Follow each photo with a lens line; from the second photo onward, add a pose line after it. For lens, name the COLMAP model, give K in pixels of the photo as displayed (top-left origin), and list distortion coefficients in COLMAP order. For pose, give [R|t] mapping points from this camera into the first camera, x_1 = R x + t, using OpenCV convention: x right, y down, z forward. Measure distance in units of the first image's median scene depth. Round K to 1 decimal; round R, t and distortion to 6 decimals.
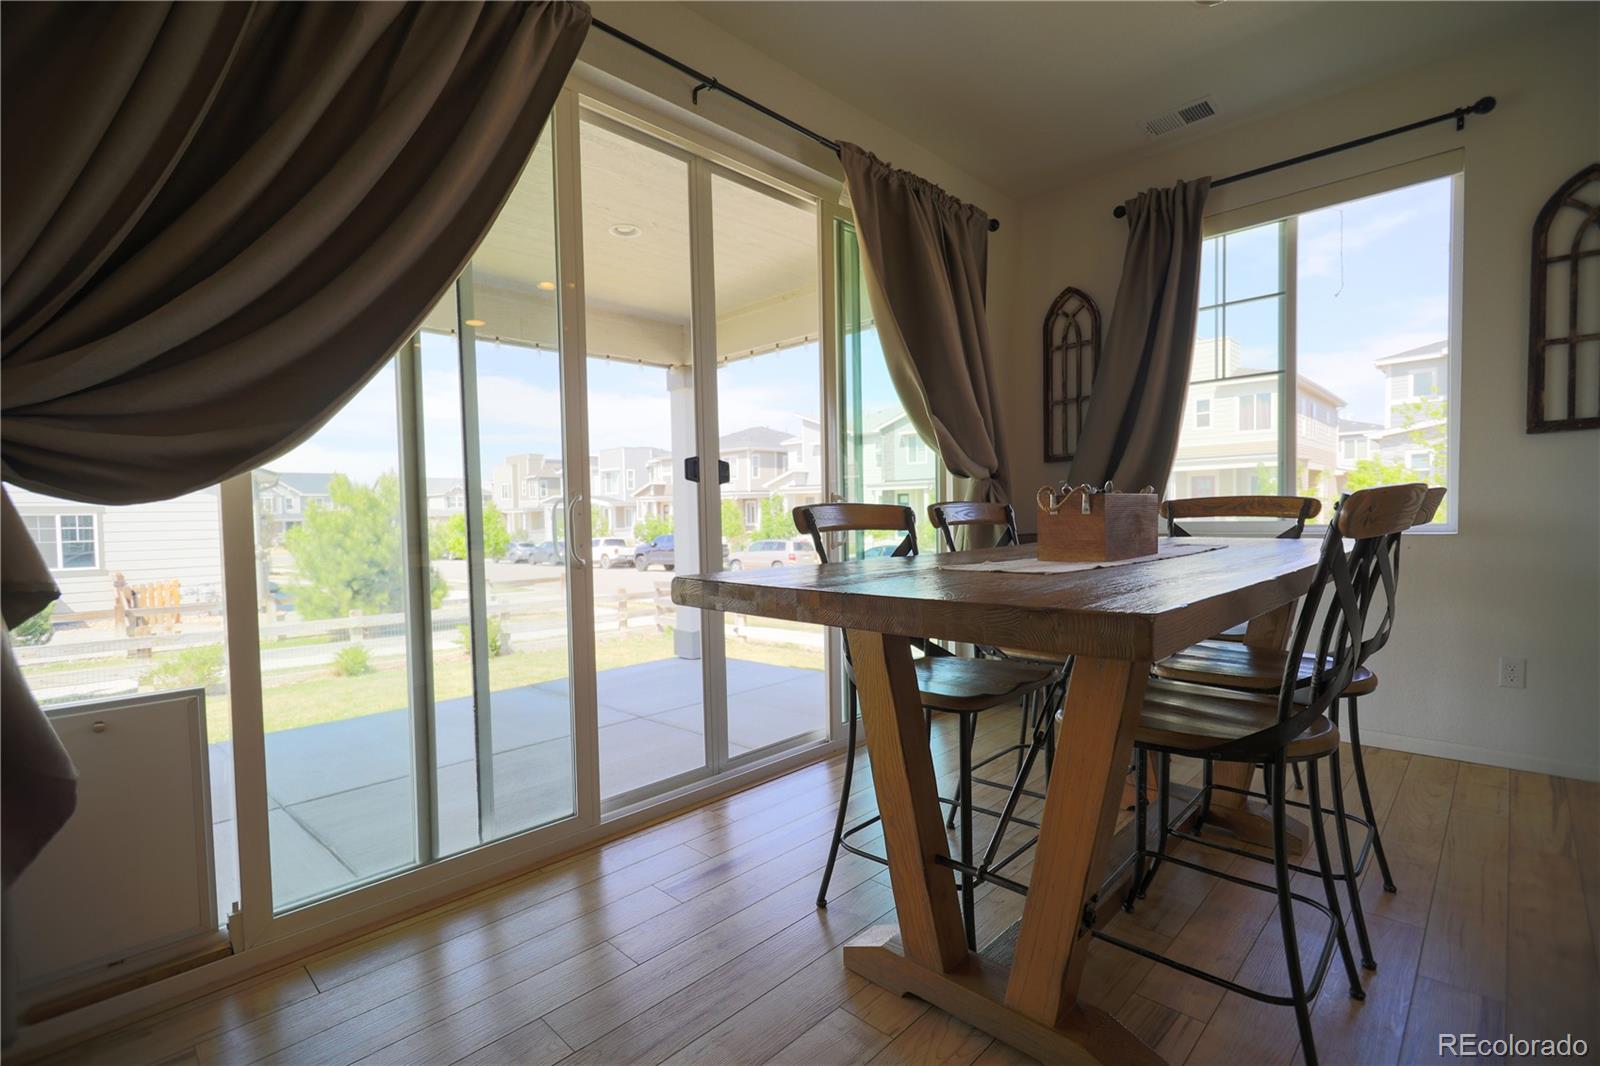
lens RADIAL K [[727.6, 0, 789.4], [0, 727.6, 543.6], [0, 0, 1]] dist [-0.000835, -0.002488]
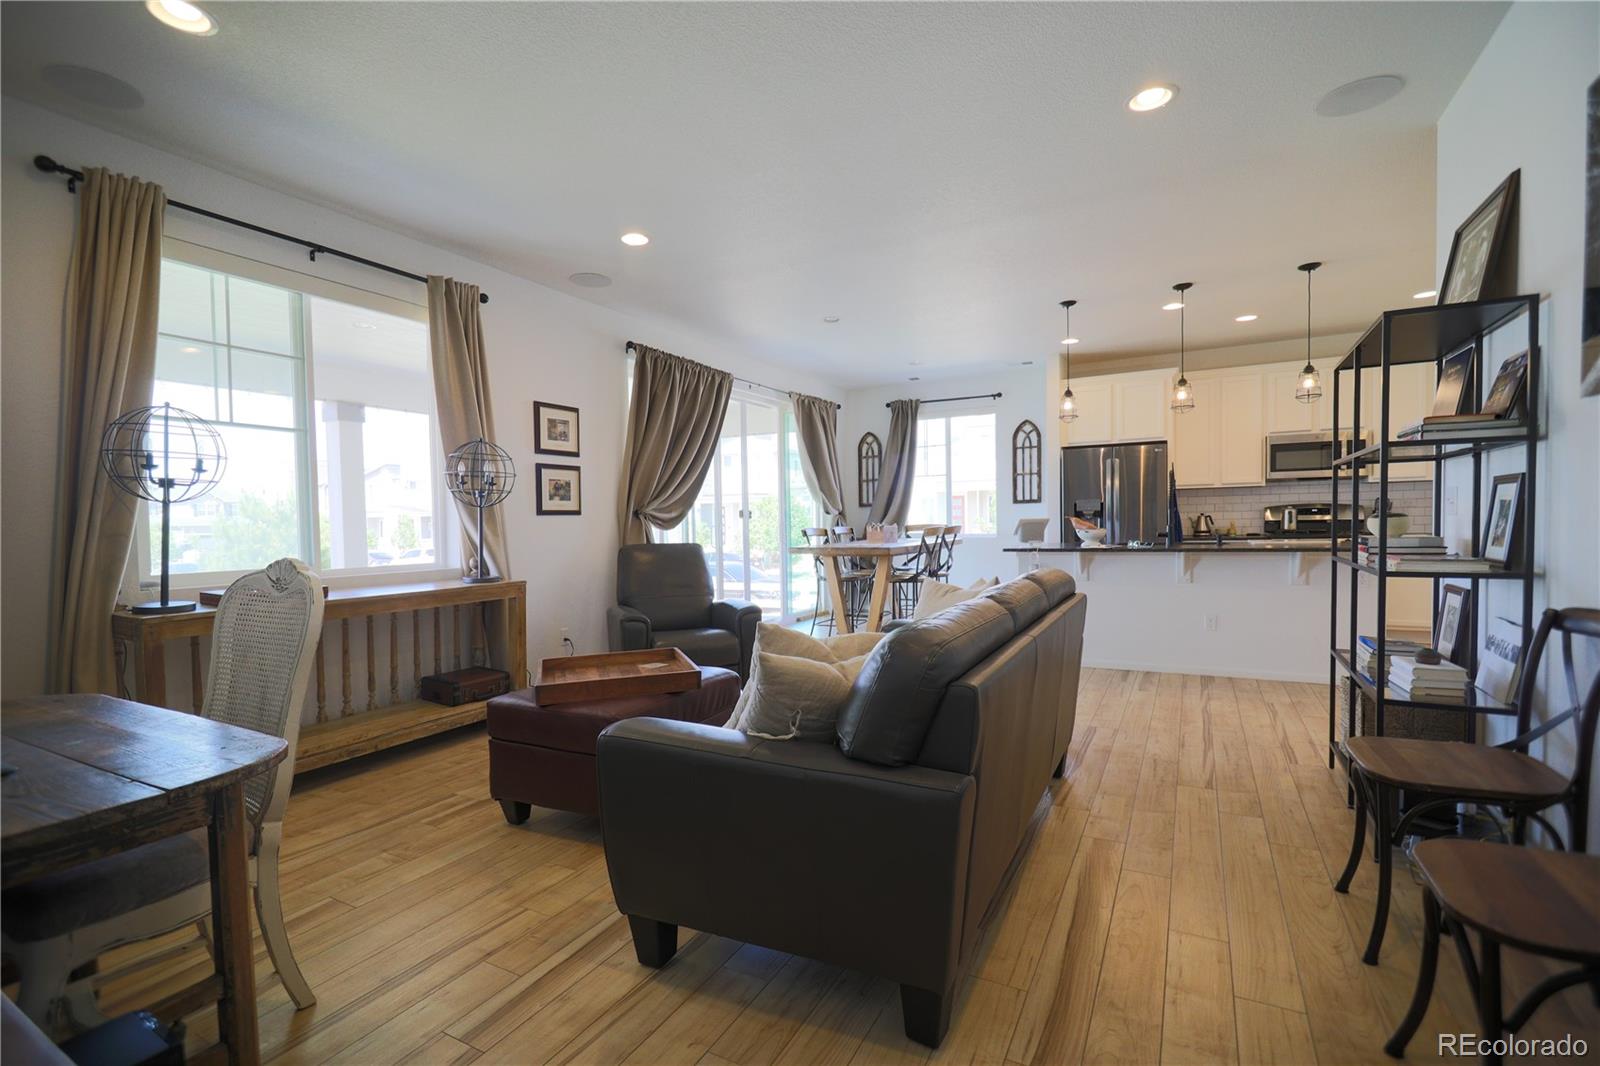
lens RADIAL K [[727.6, 0, 794.2], [0, 727.6, 542.3], [0, 0, 1]] dist [-0.000835, -0.002488]
pose [[0.959701, -0.005042, 0.280977, -0.551207], [0.009519, 0.999848, -0.014573, 0.033421], [-0.280861, 0.016661, 0.959604, -1.278740]]
